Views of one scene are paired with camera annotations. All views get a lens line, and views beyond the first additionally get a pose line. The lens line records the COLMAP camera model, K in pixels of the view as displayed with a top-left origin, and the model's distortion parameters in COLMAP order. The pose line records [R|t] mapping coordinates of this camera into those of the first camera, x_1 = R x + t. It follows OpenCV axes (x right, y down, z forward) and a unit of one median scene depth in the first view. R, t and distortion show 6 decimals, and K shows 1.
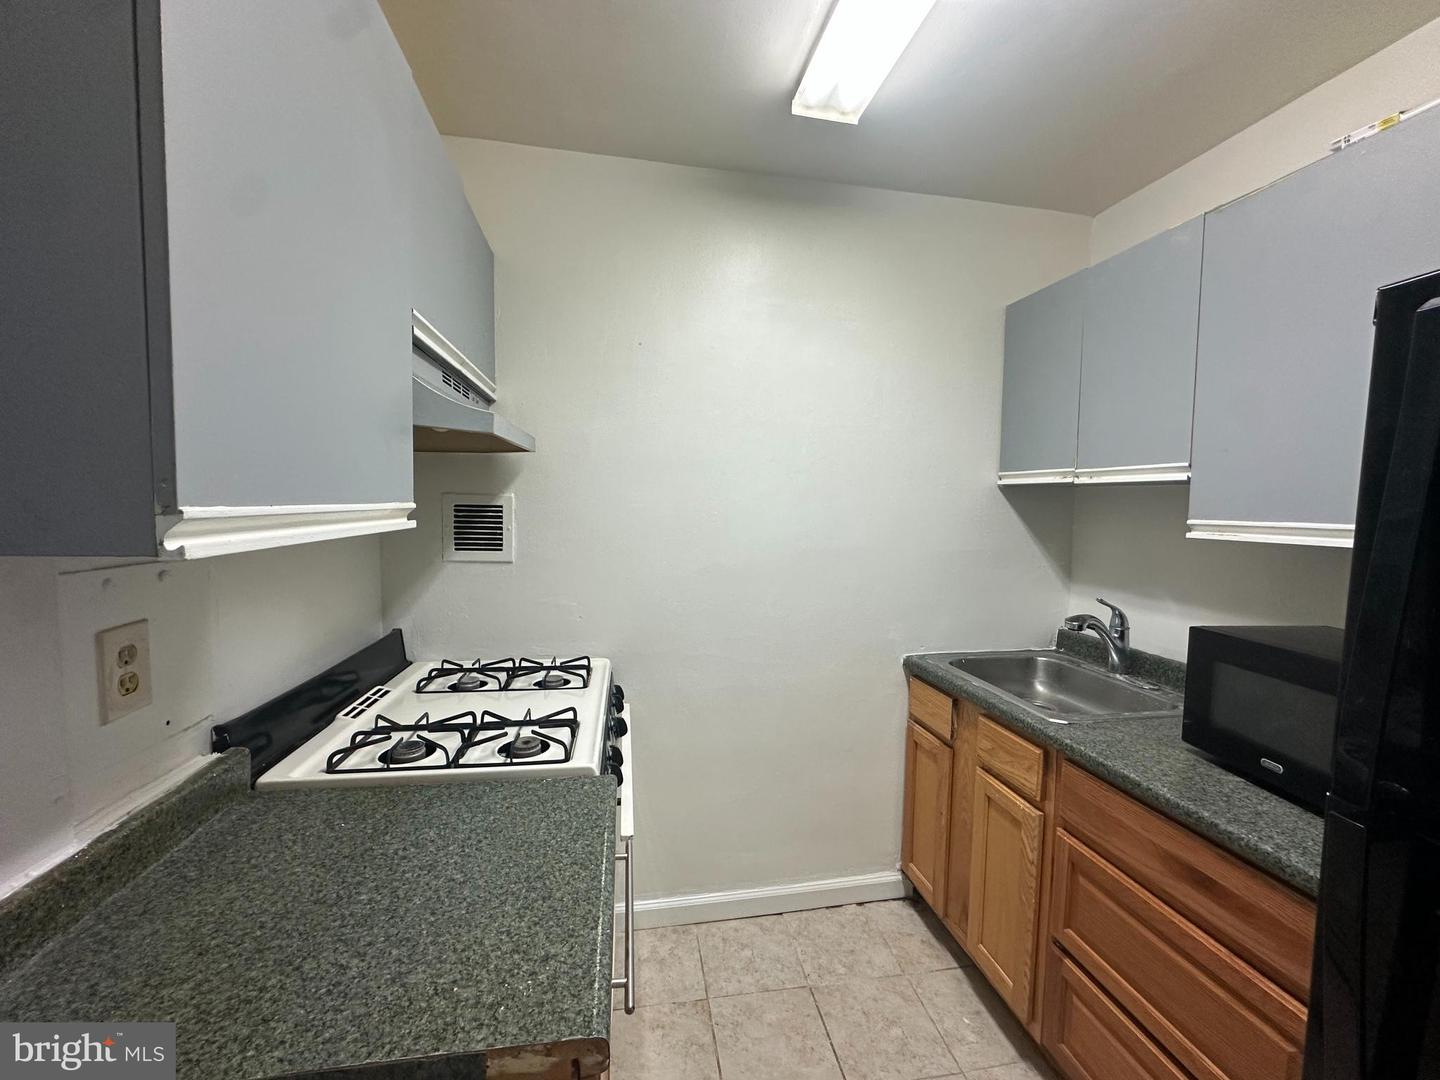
lens RADIAL K [[572.5, 0, 721.3], [0, 572.5, 541.2], [0, 0, 1]] dist [-0.003745, 0.000911]
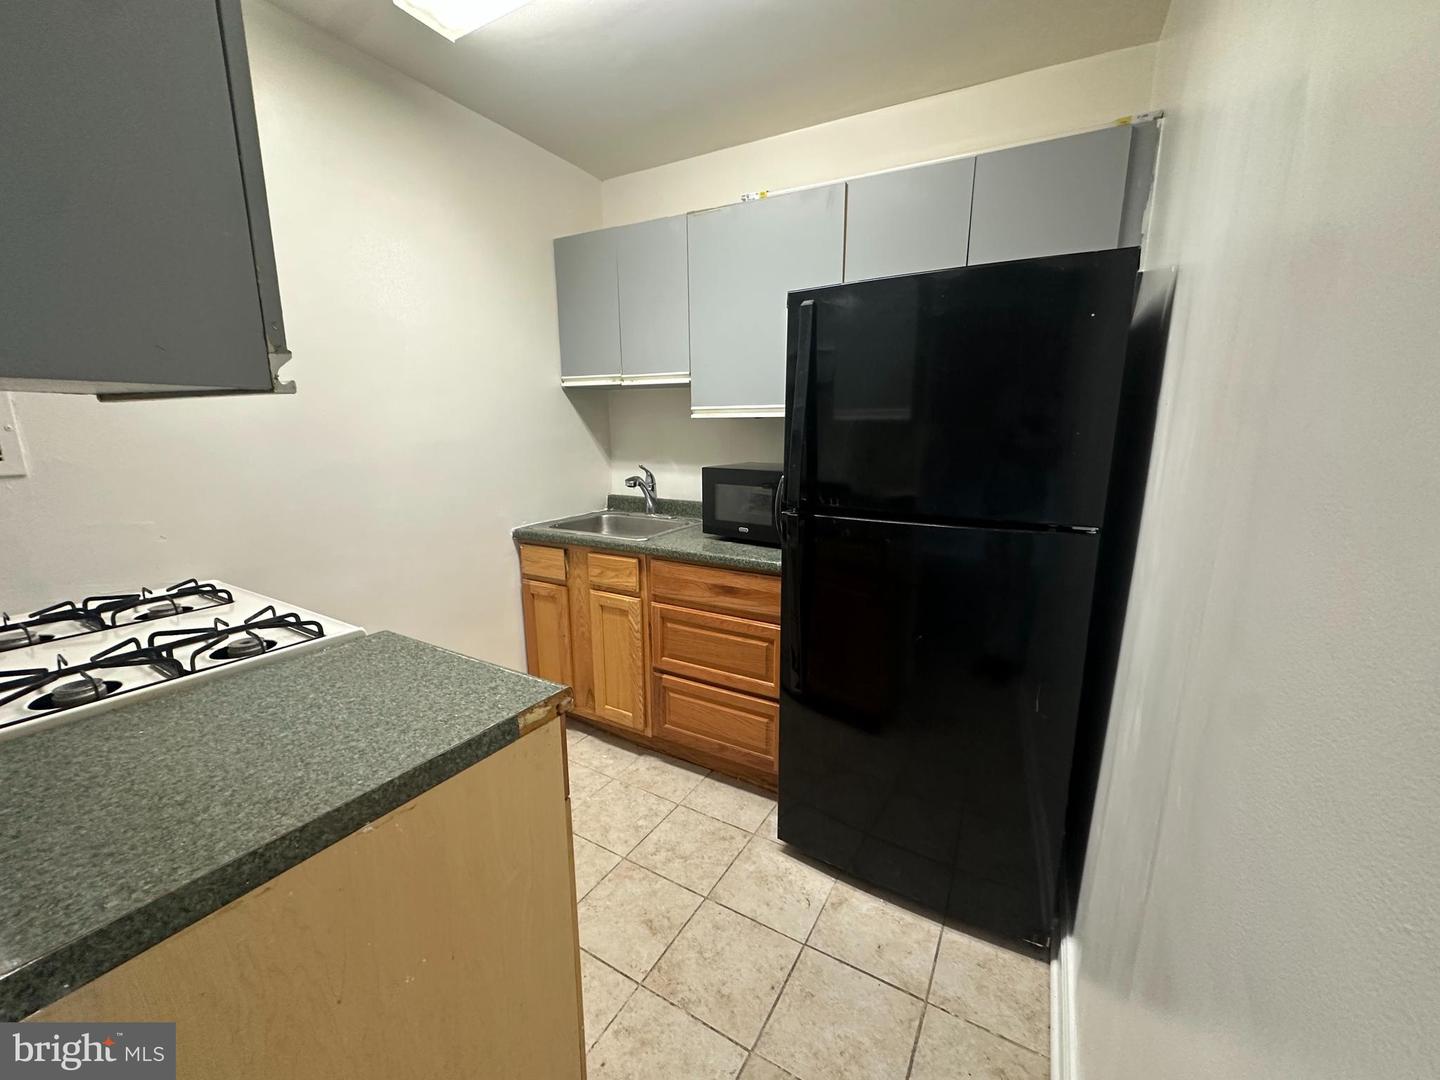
lens RADIAL K [[572.5, 0, 718.8], [0, 572.5, 542.0], [0, 0, 1]] dist [-0.003745, 0.000911]
pose [[0.646645, -0.174338, 0.742601, -0.420169], [0.066263, 0.982690, 0.173003, 0.062618], [-0.759907, -0.062664, 0.647004, -0.163088]]
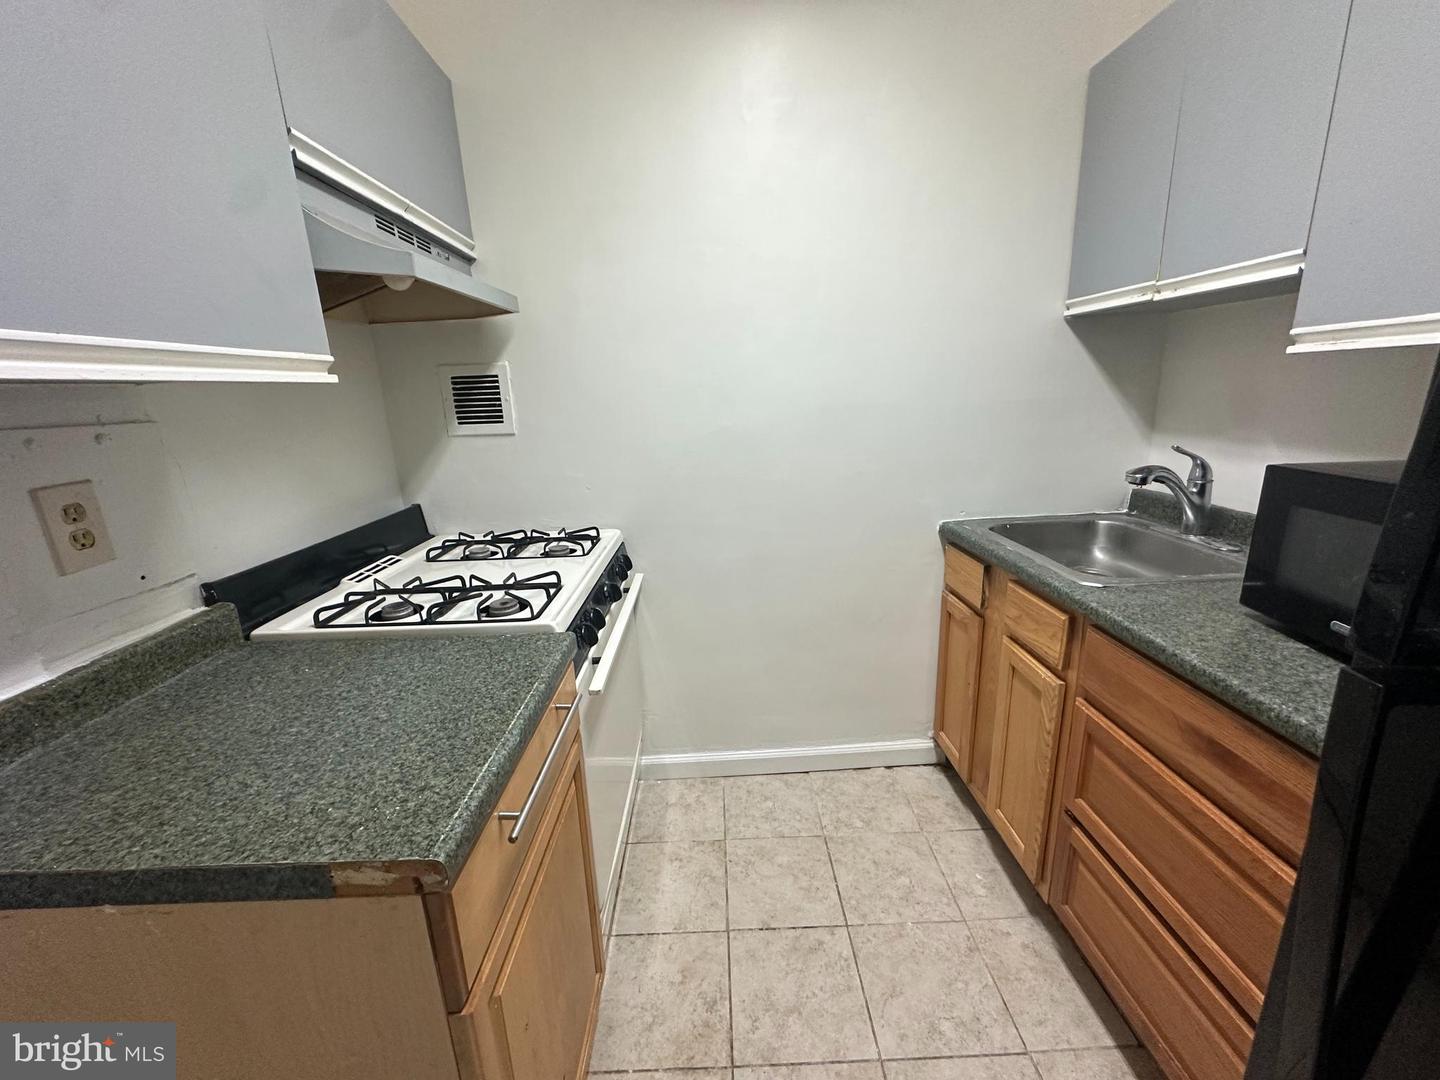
lens RADIAL K [[572.5, 0, 721.7], [0, 572.5, 540.9], [0, 0, 1]] dist [-0.003745, 0.000911]
pose [[0.986887, -0.016058, -0.160611, 0.168938], [0.046589, 0.981027, 0.188191, 0.057903], [0.154542, -0.193206, 0.968911, 0.080462]]
